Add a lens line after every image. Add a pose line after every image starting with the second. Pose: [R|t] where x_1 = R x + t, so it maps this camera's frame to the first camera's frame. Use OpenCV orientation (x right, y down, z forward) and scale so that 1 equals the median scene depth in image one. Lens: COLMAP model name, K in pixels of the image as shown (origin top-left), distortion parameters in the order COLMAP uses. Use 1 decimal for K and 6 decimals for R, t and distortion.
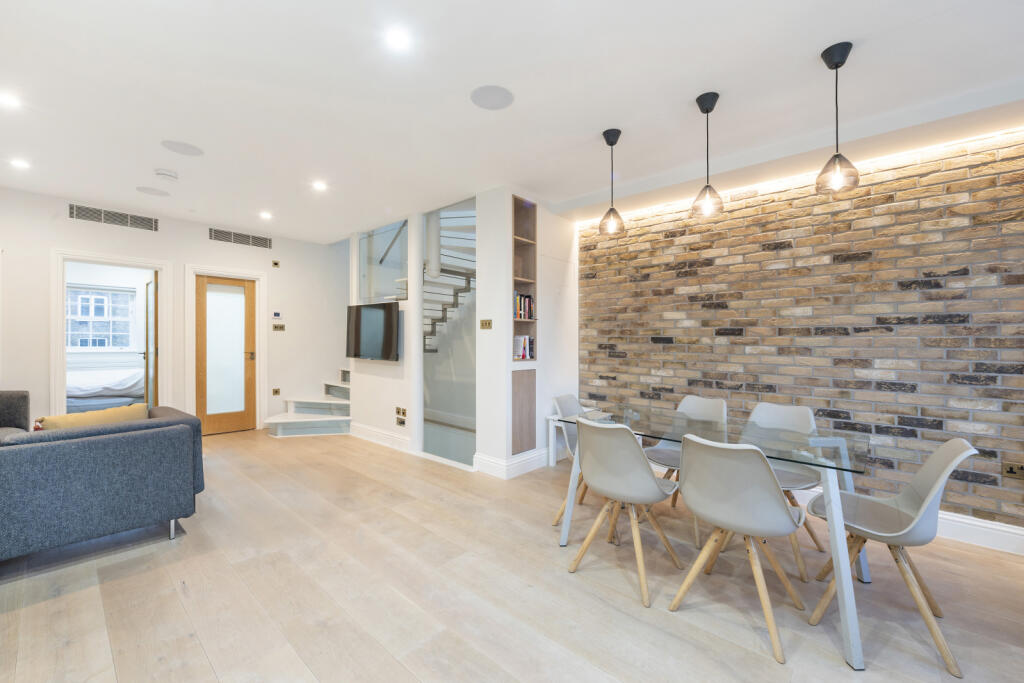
lens RADIAL K [[412.1, 0, 503.0], [0, 412.1, 340.4], [0, 0, 1]] dist [-0.000730, -0.000216]
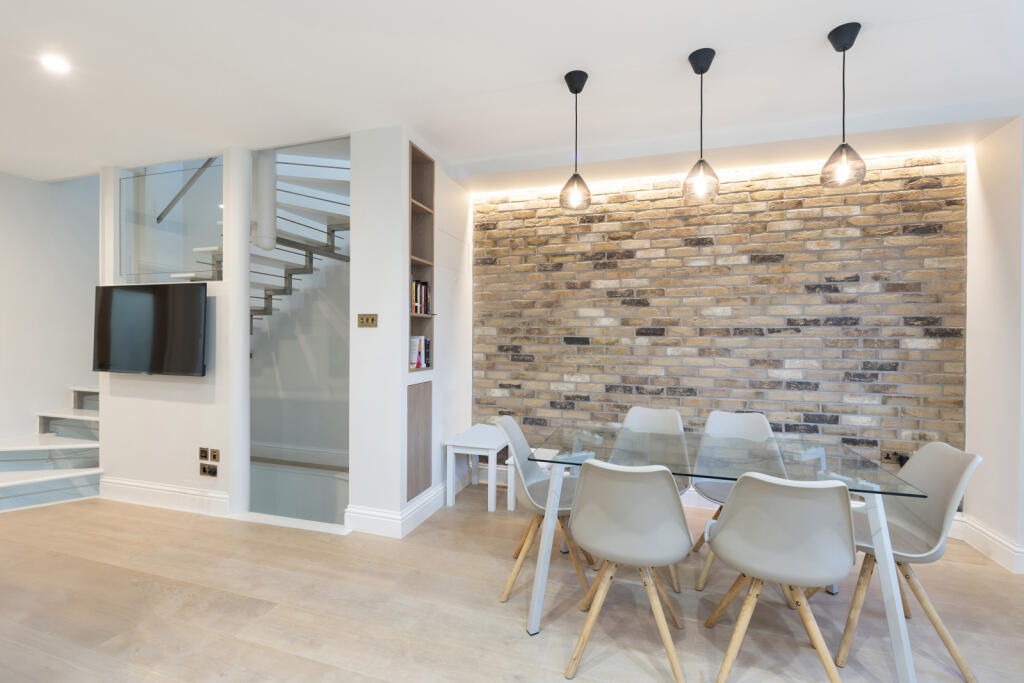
lens RADIAL K [[457.9, 0, 513.3], [0, 457.9, 334.5], [0, 0, 1]] dist [-0.002429, -0.000356]
pose [[0.907525, -0.002955, 0.419987, -0.148051], [0.003721, 0.999993, -0.001006, -0.013934], [-0.419981, 0.002475, 0.907529, 0.196210]]
